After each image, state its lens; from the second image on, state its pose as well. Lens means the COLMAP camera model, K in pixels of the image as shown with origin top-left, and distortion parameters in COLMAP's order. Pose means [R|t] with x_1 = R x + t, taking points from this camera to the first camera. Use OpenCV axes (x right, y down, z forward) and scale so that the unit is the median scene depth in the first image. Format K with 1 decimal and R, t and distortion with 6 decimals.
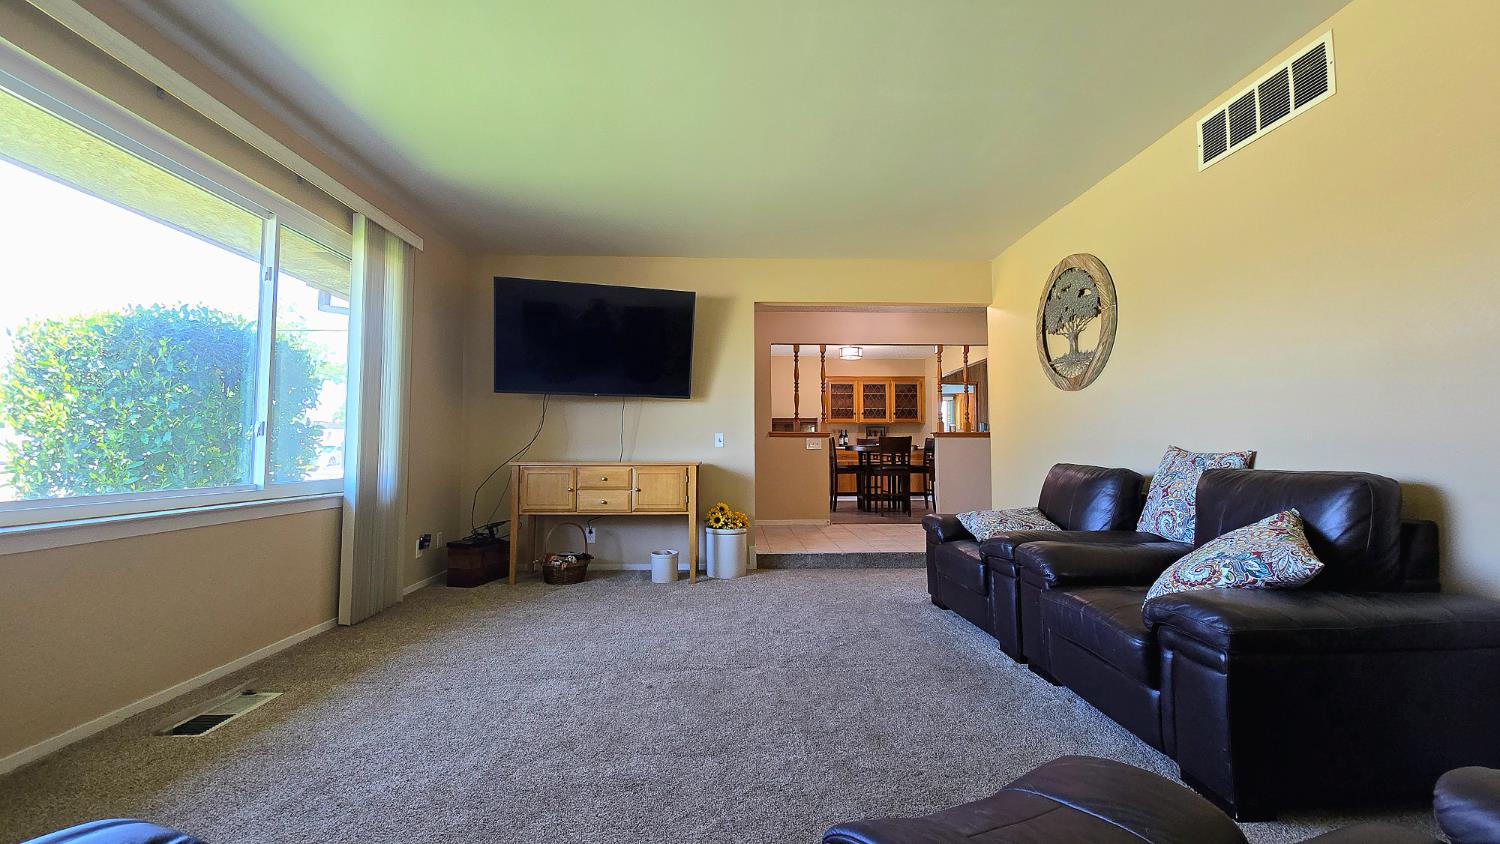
lens RADIAL K [[605.3, 0, 751.2], [0, 605.3, 417.9], [0, 0, 1]] dist [0.001115, -0.007517]
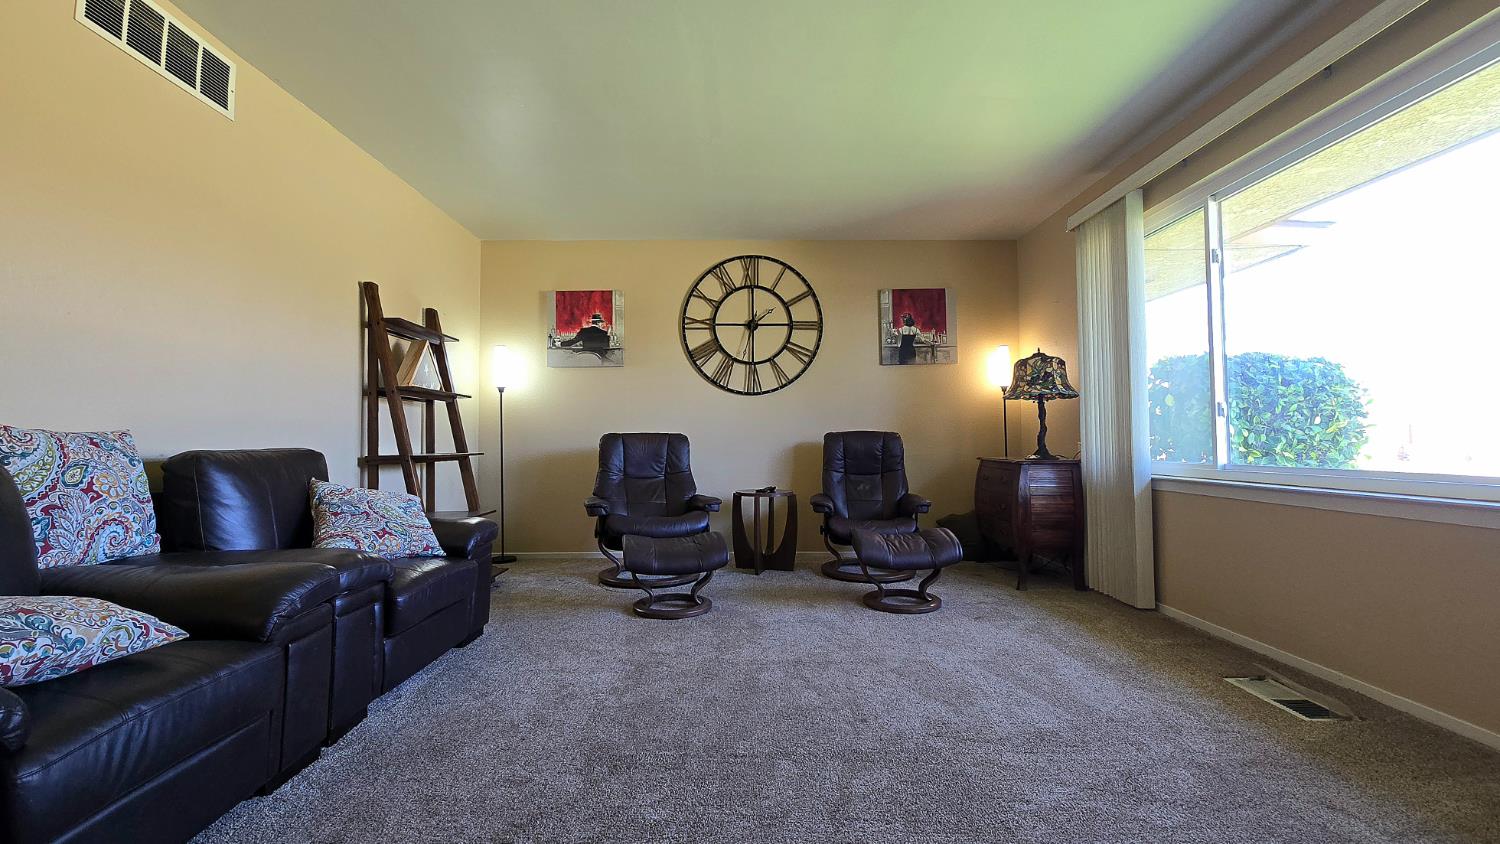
lens RADIAL K [[605.3, 0, 751.2], [0, 605.3, 417.9], [0, 0, 1]] dist [0.001115, -0.007517]
pose [[-0.999856, 0.002443, 0.016811, -0.033349], [0.000953, 0.996114, -0.088071, 0.117969], [-0.016961, -0.088042, -0.995972, 1.912698]]
